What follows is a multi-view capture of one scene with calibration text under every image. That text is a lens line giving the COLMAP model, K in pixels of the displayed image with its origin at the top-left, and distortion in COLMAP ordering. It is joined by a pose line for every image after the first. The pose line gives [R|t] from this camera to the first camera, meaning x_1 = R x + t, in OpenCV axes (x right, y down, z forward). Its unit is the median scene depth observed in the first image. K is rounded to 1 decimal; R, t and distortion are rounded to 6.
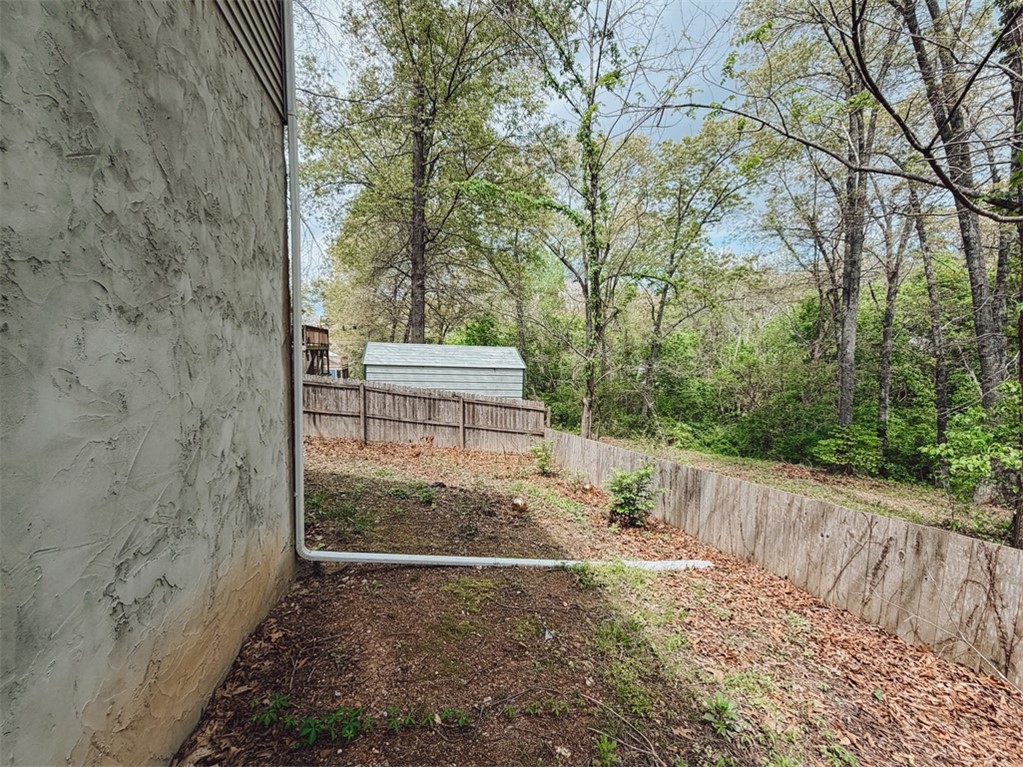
lens RADIAL K [[414.0, 0, 511.5], [0, 414.0, 383.5], [0, 0, 1]] dist [0.000406, 0.000032]
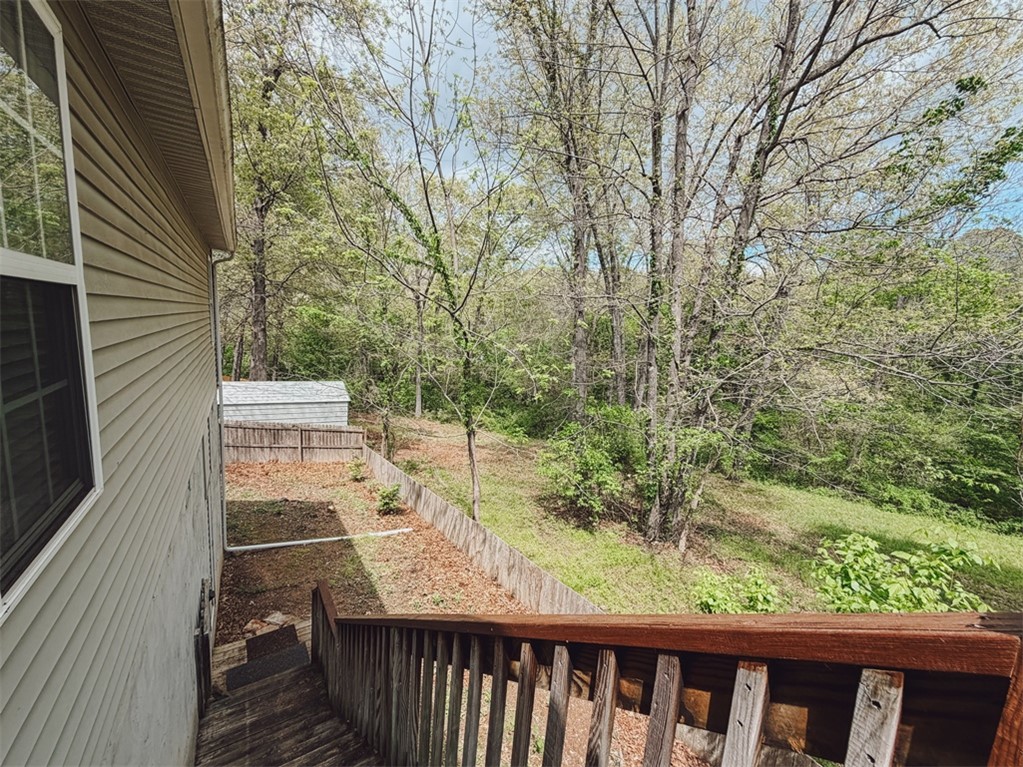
lens RADIAL K [[397.0, 0, 511.5], [0, 397.0, 383.5], [0, 0, 1]] dist [0.000639, 0.000013]
pose [[0.935190, 0.003627, 0.354127, 0.175599], [-0.032800, 0.996537, 0.076414, -0.558090], [-0.352624, -0.083077, 0.932070, -1.189807]]
